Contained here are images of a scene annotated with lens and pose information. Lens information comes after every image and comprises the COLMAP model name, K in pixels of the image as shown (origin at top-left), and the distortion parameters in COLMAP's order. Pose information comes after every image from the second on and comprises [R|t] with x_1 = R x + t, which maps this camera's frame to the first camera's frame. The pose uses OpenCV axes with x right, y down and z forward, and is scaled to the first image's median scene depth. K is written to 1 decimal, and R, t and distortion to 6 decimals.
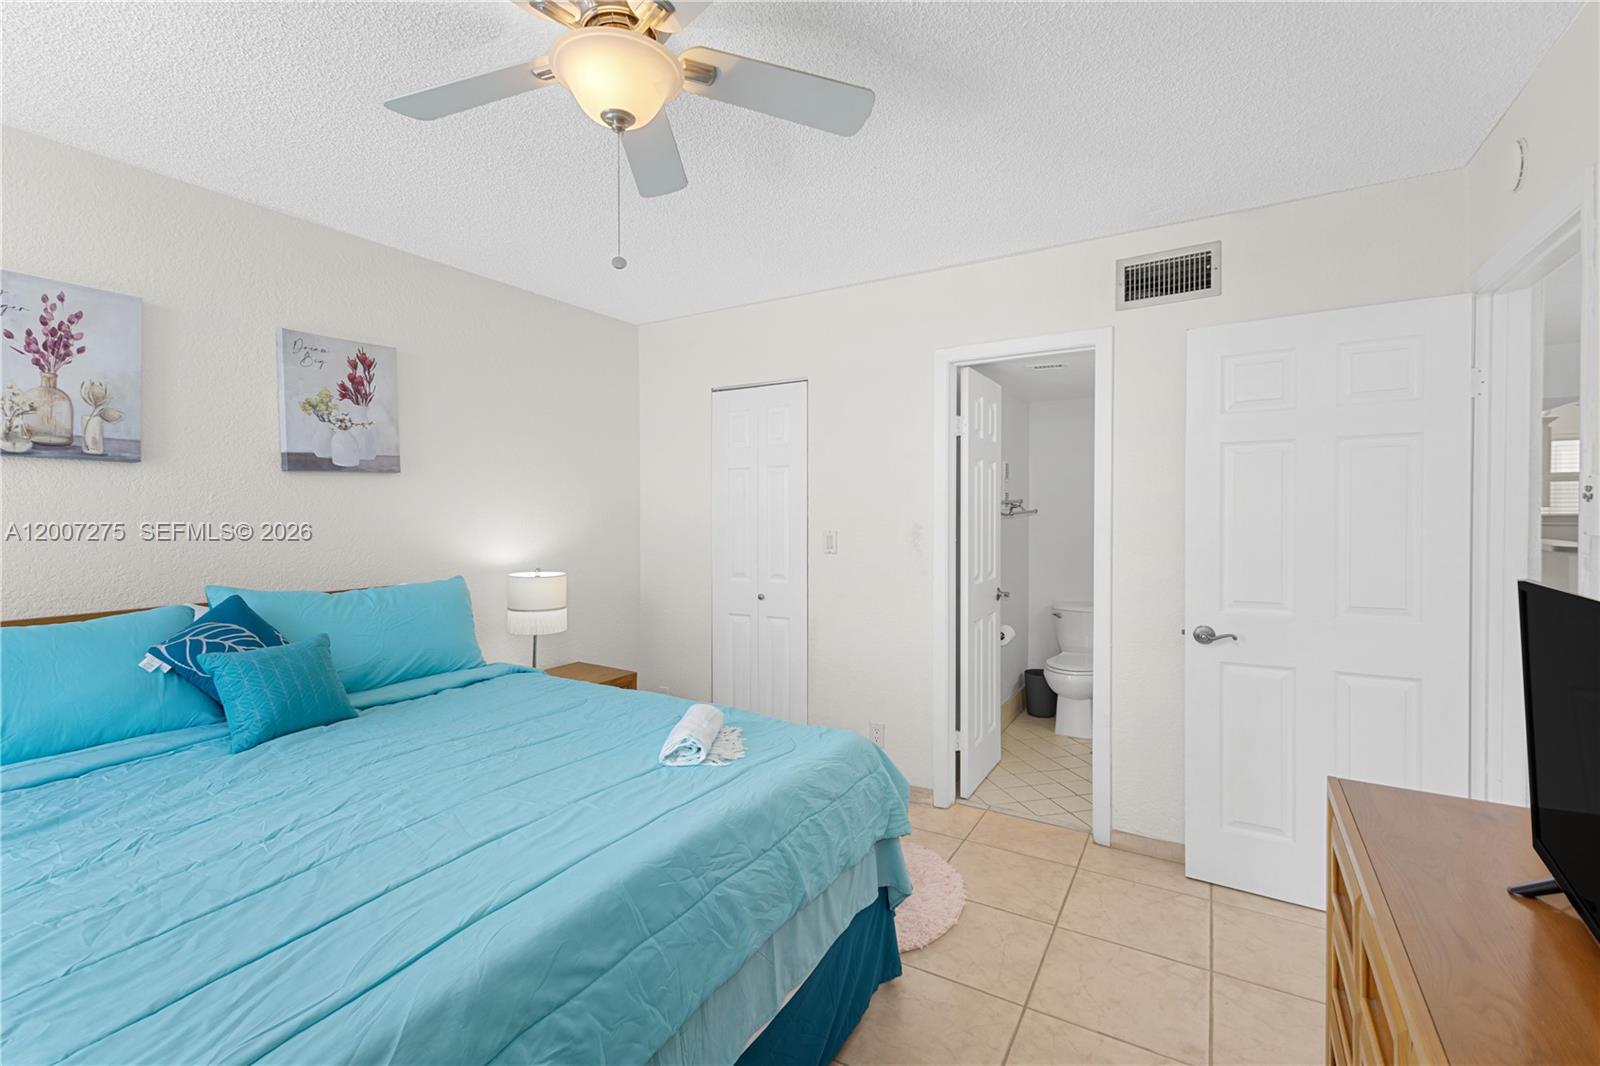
lens RADIAL K [[708.0, 0, 801.6], [0, 708.0, 521.0], [0, 0, 1]] dist [-0.001275, 0.000138]
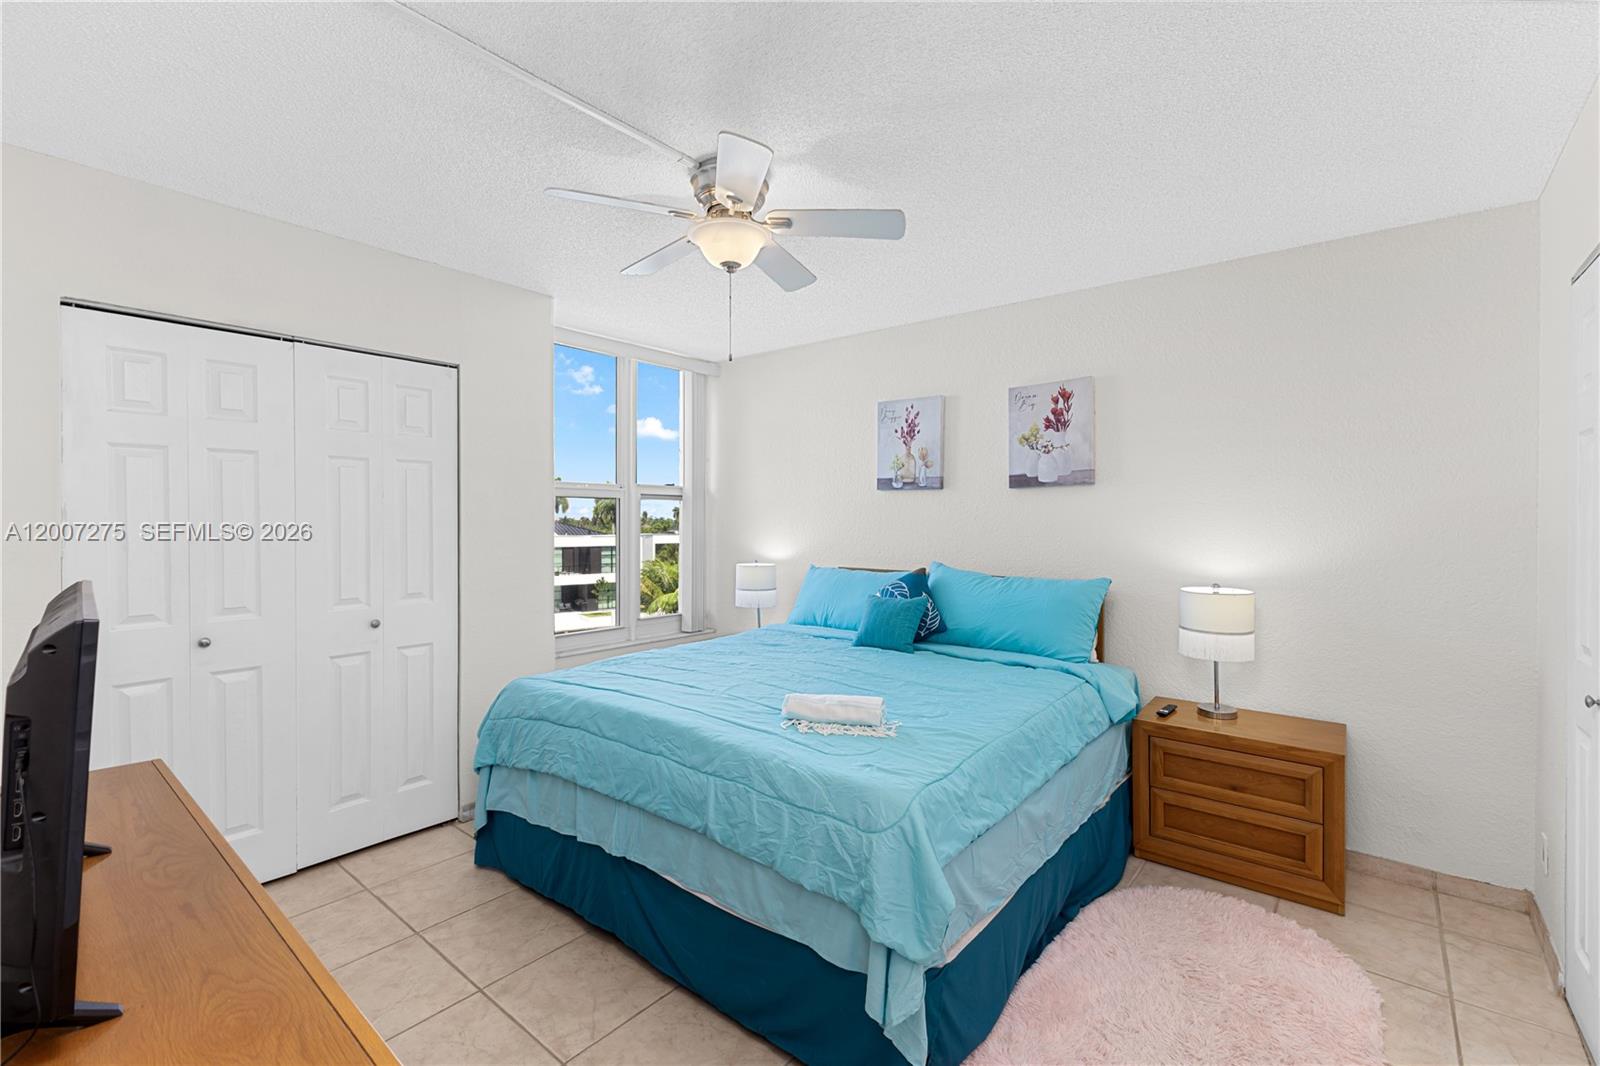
lens RADIAL K [[708.0, 0, 801.6], [0, 708.0, 521.0], [0, 0, 1]] dist [-0.001275, 0.000138]
pose [[-0.176089, 0.008272, -0.984339, 0.752922], [-0.013757, 0.999846, 0.010863, -0.016258], [0.984278, 0.015455, -0.175949, 0.862414]]
